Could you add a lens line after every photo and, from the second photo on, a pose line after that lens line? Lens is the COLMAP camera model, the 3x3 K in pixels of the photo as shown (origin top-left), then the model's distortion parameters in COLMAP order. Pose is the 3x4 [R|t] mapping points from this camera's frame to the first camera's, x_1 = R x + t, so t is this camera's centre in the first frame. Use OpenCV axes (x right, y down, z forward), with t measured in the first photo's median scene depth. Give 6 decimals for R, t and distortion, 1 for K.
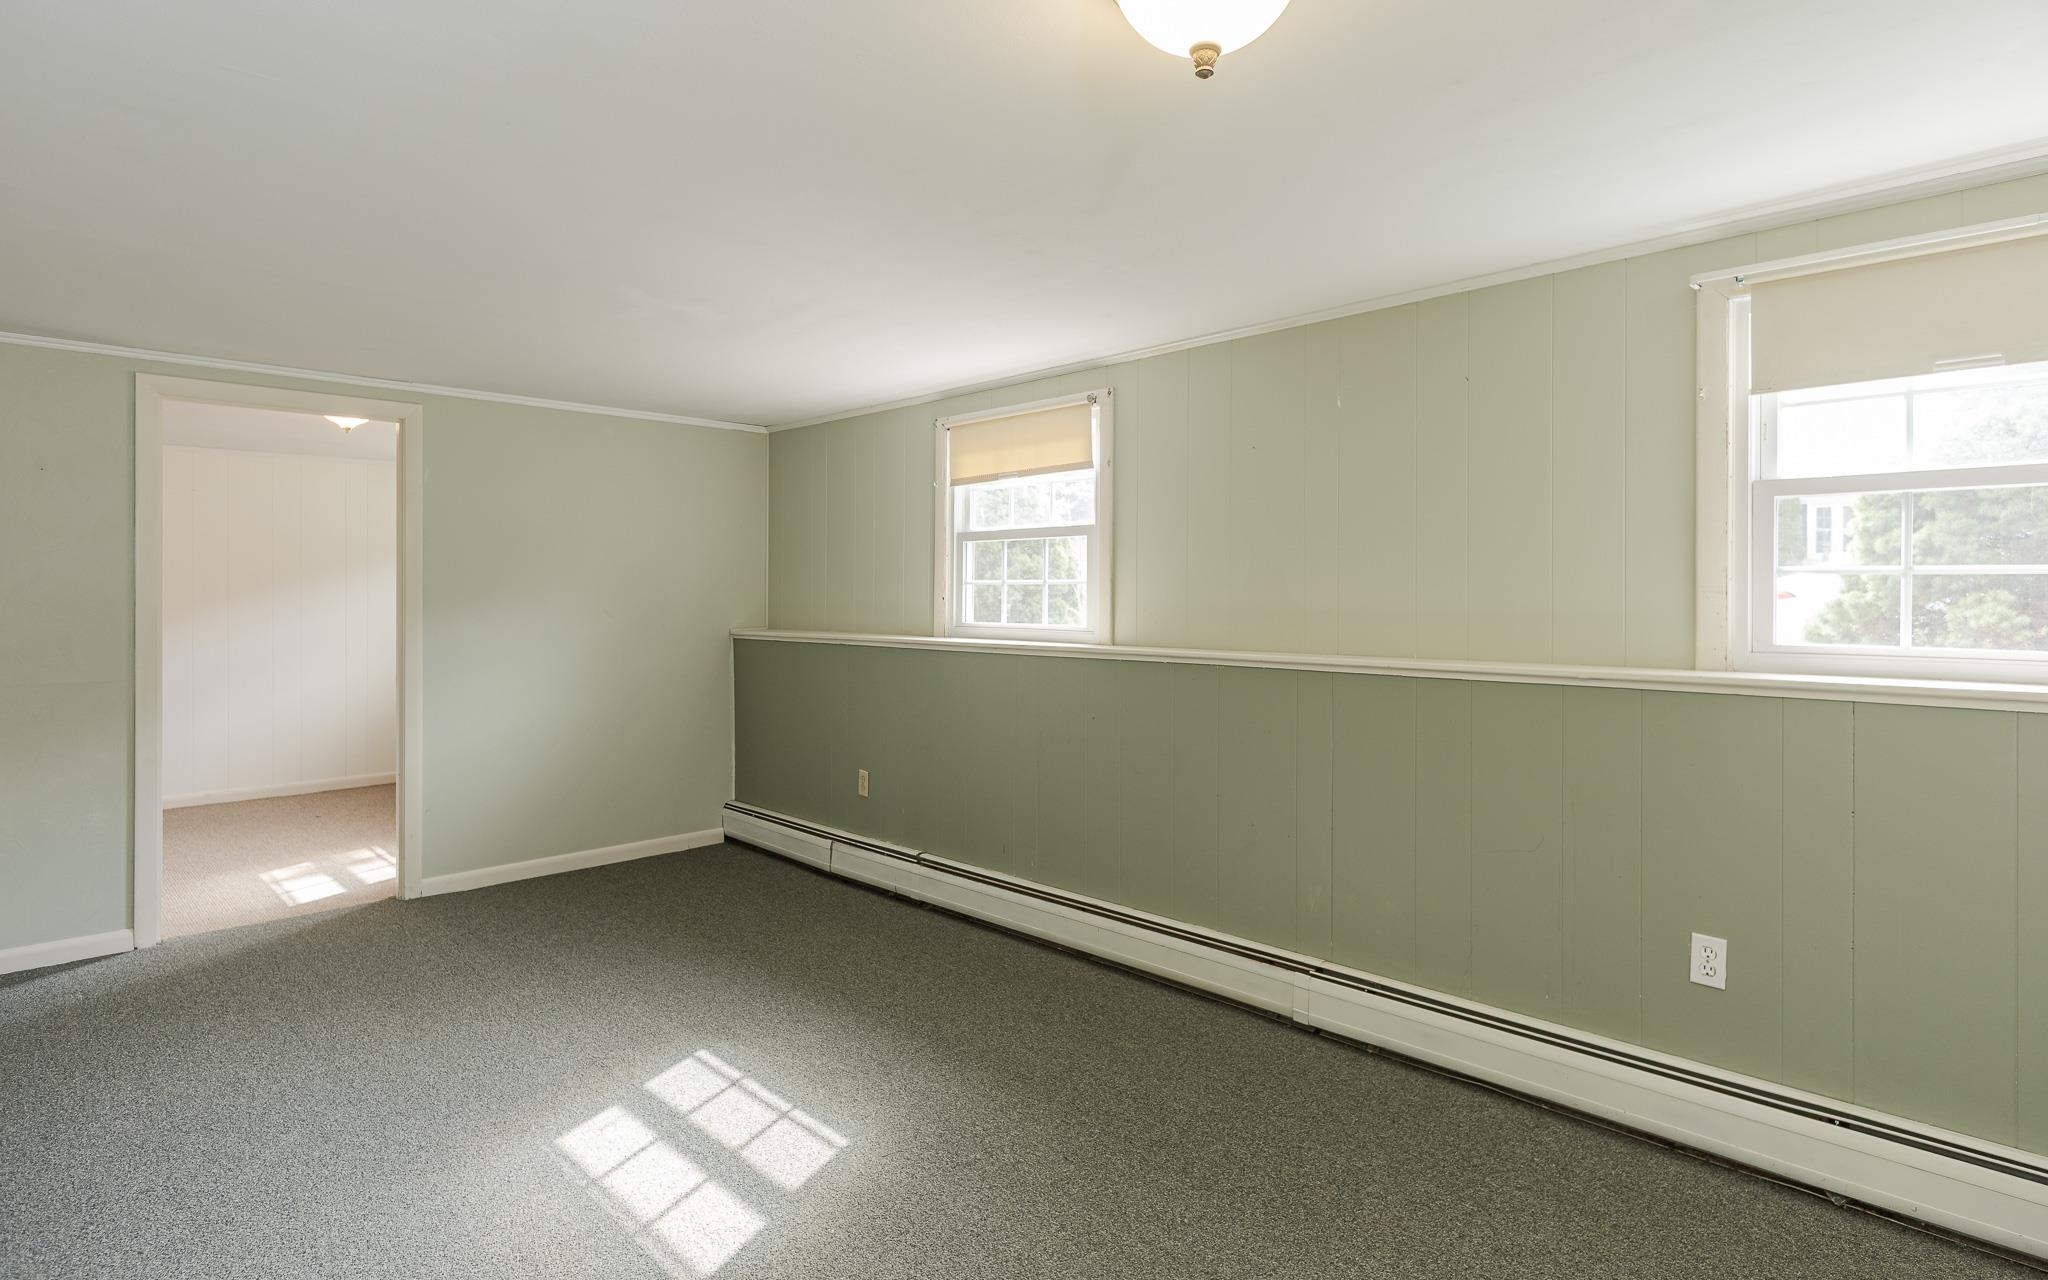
lens RADIAL K [[1073.3, 0, 1010.6], [0, 1073.3, 582.8], [0, 0, 1]] dist [-0.001786, -0.000404]
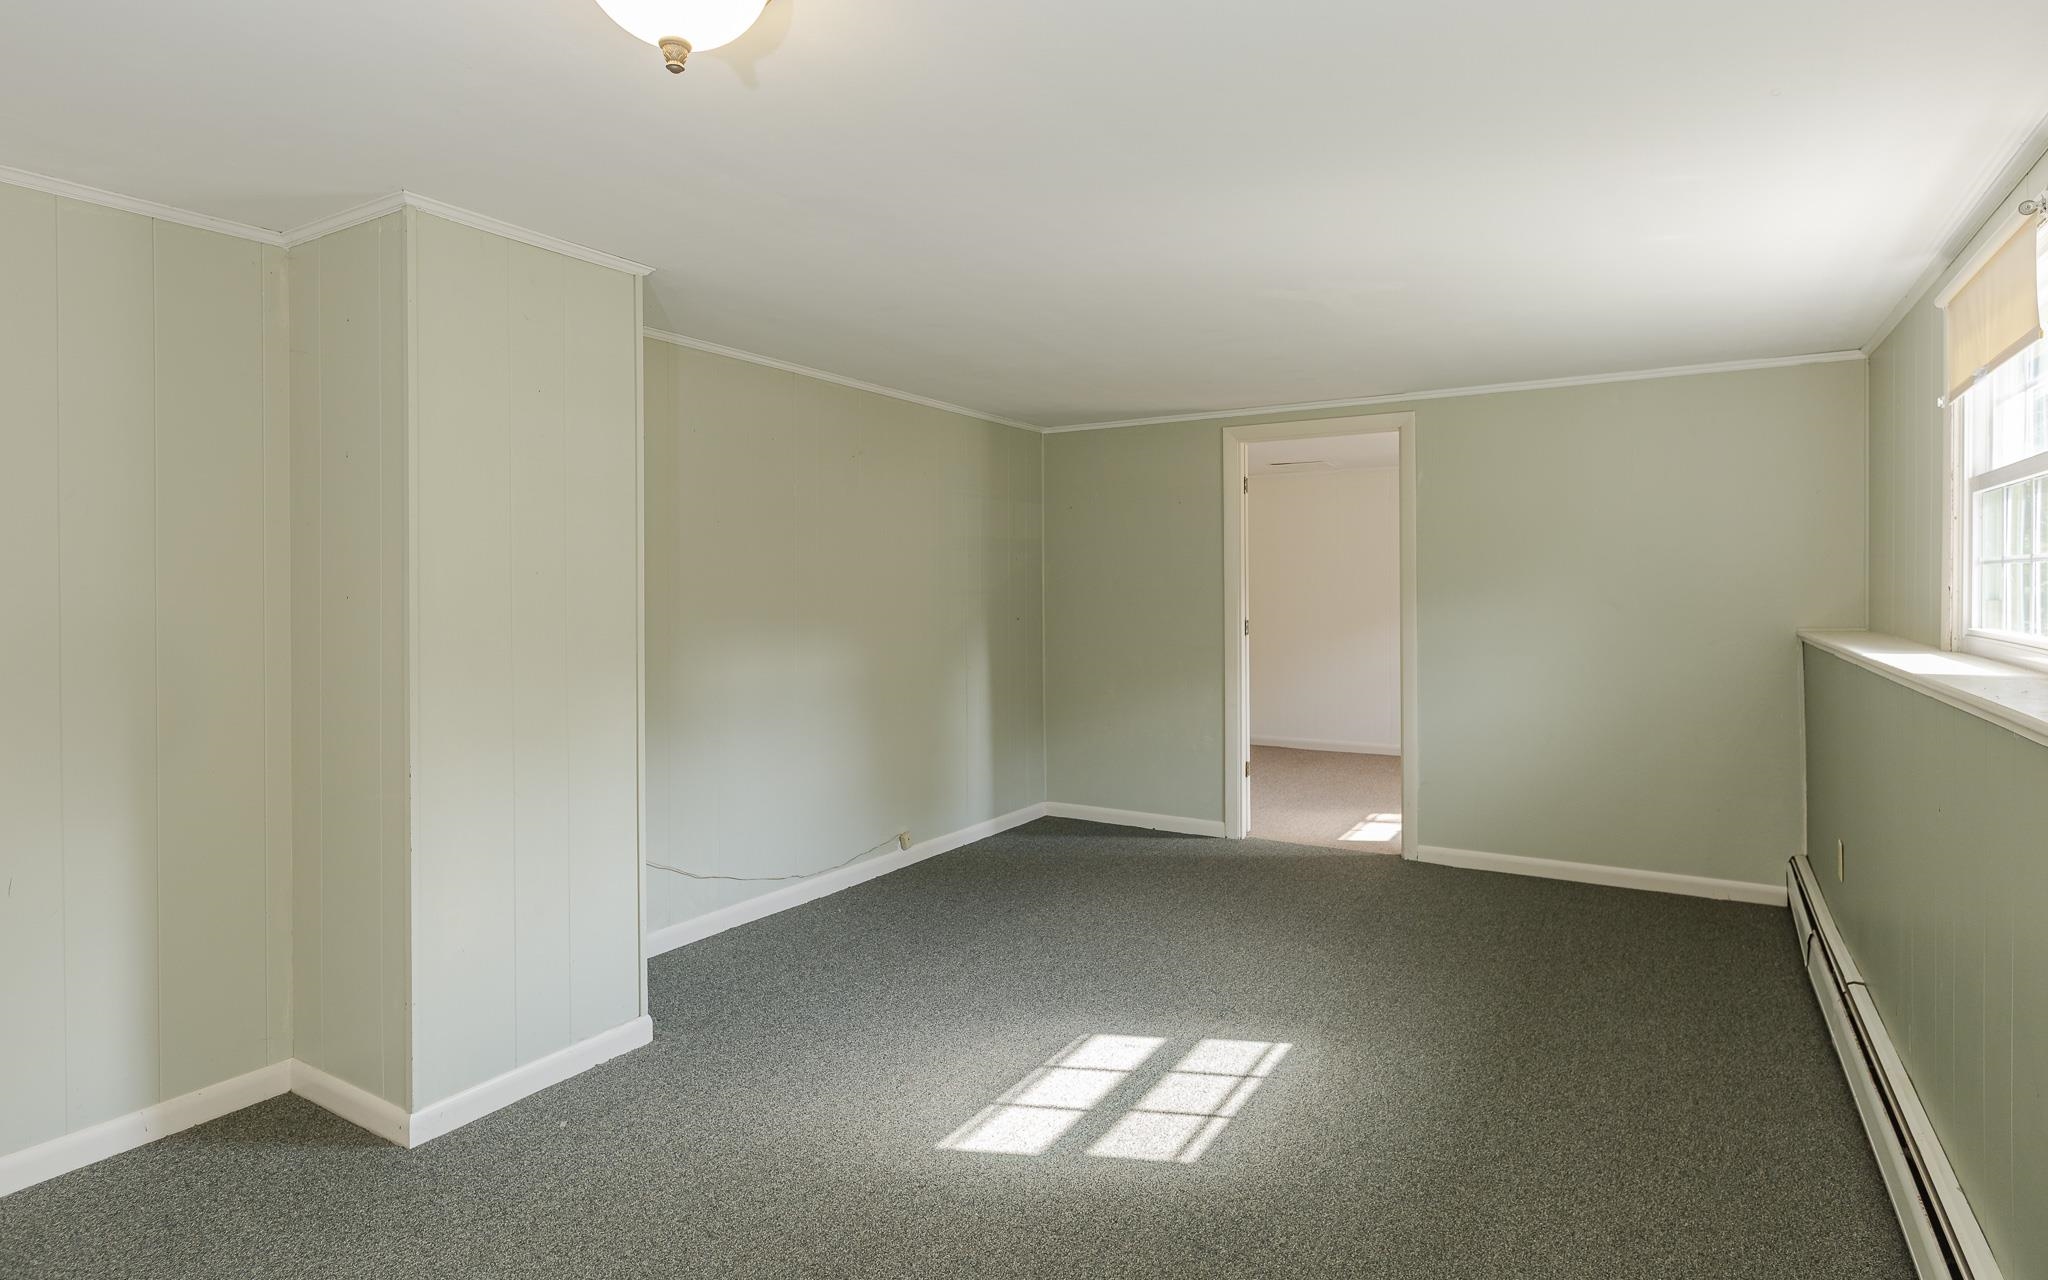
lens RADIAL K [[1059.9, 0, 1026.0], [0, 1059.9, 575.8], [0, 0, 1]] dist [0.001750, 0.000376]
pose [[0.244421, -0.010064, -0.969617, 0.616240], [0.013943, 0.999879, -0.006863, 0.006359], [0.969569, -0.011842, 0.244532, 0.538810]]
